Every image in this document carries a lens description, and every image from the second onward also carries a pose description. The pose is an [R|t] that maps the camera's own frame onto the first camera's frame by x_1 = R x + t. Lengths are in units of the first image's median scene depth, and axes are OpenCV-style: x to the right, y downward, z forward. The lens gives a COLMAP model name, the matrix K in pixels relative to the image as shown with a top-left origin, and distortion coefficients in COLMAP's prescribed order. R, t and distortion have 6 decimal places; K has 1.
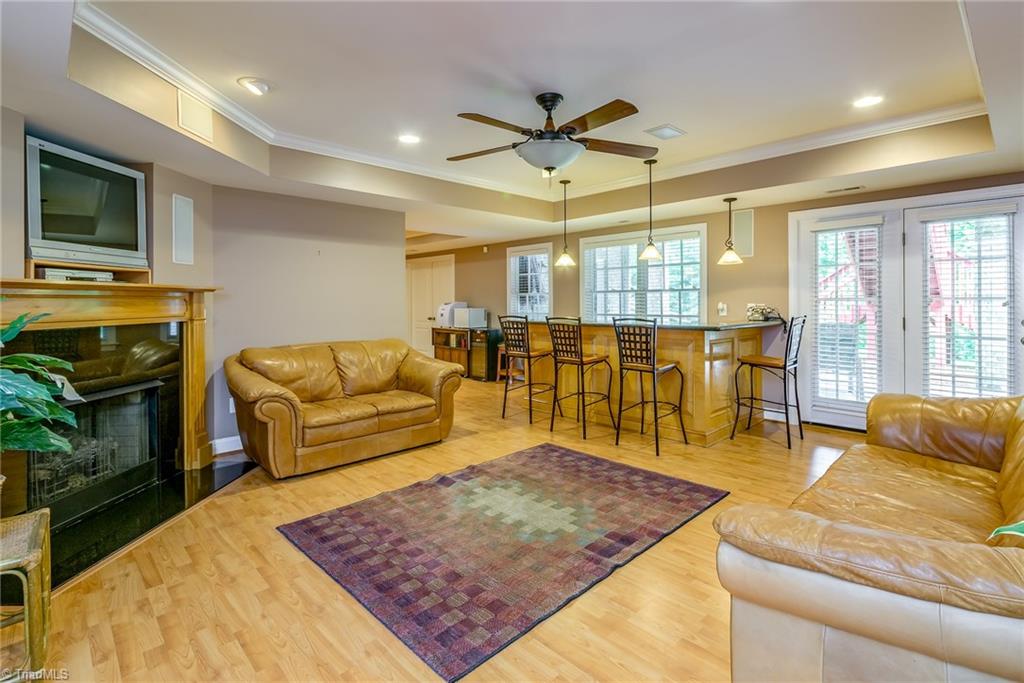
lens RADIAL K [[489.6, 0, 512.7], [0, 489.6, 302.4], [0, 0, 1]] dist [0.001566, -0.000079]
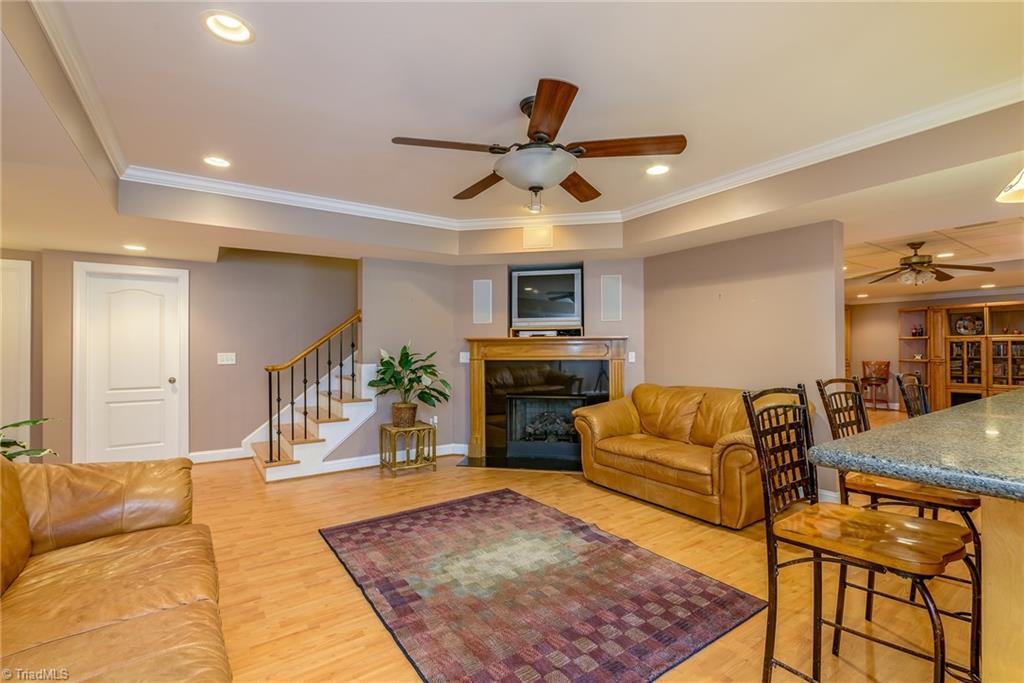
lens RADIAL K [[455.4, 0, 511.1], [0, 455.4, 345.3], [0, 0, 1]] dist [0.002685, 0.000246]
pose [[-0.165832, 0.001923, -0.986152, 0.875087], [0.006107, 0.999981, 0.000923, -0.009890], [0.986135, -0.005870, -0.165841, 1.118696]]
